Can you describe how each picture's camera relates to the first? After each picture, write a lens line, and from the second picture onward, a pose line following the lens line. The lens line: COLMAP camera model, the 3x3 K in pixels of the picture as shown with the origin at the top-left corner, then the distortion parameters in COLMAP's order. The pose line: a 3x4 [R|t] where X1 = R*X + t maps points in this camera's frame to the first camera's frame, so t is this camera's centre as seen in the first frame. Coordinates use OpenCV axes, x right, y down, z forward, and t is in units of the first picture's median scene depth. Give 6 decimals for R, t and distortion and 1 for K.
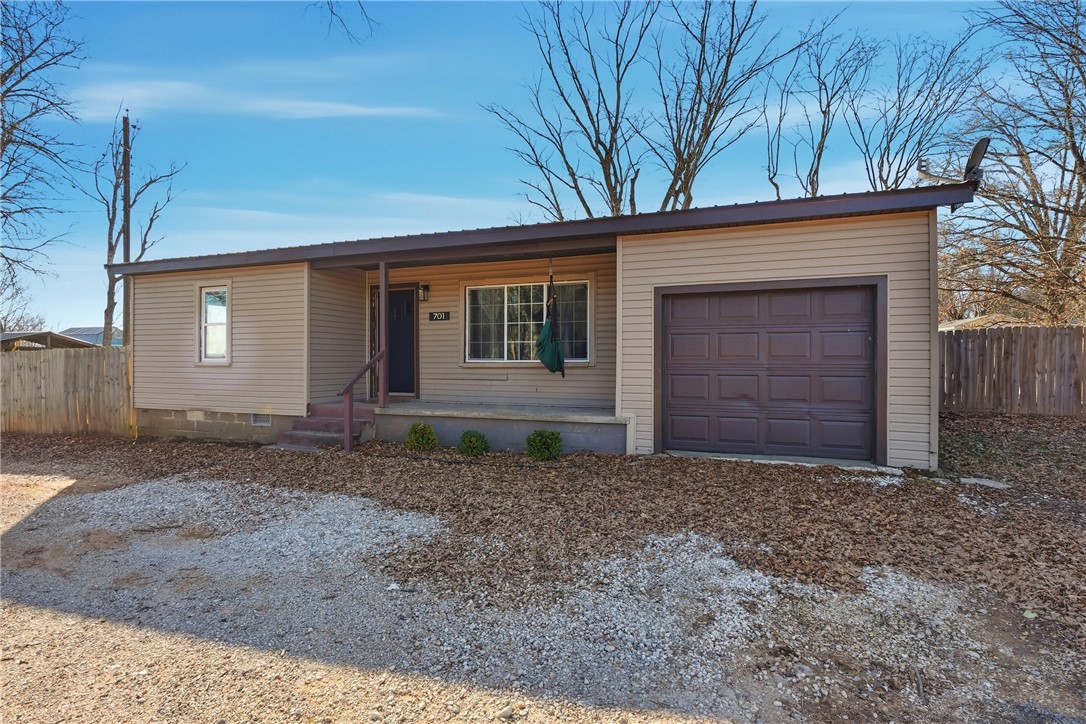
lens RADIAL K [[563.5, 0, 542.3], [0, 563.5, 362.9], [0, 0, 1]] dist [-0.027709, -0.000292]
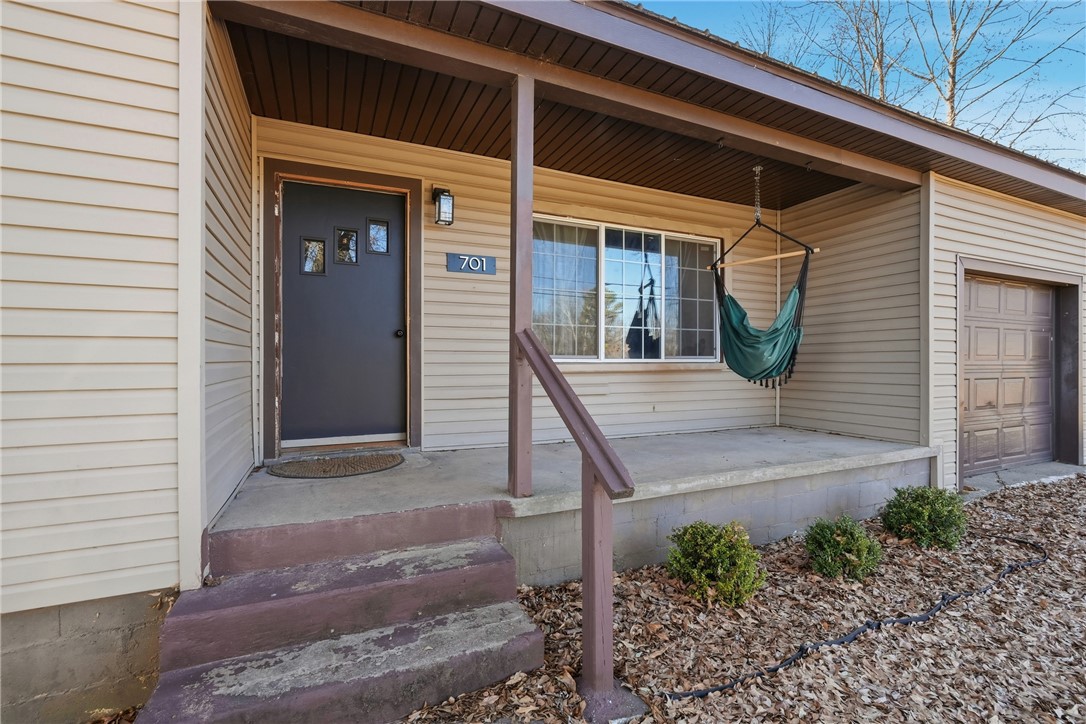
lens RADIAL K [[479.5, 0, 542.6], [0, 479.5, 362.2], [0, 0, 1]] dist [-0.007871, 0.001840]
pose [[0.714437, -0.001507, 0.699698, -0.436514], [-0.000050, 0.999998, 0.002204, -0.002368], [-0.699700, -0.001610, 0.714435, 0.704788]]
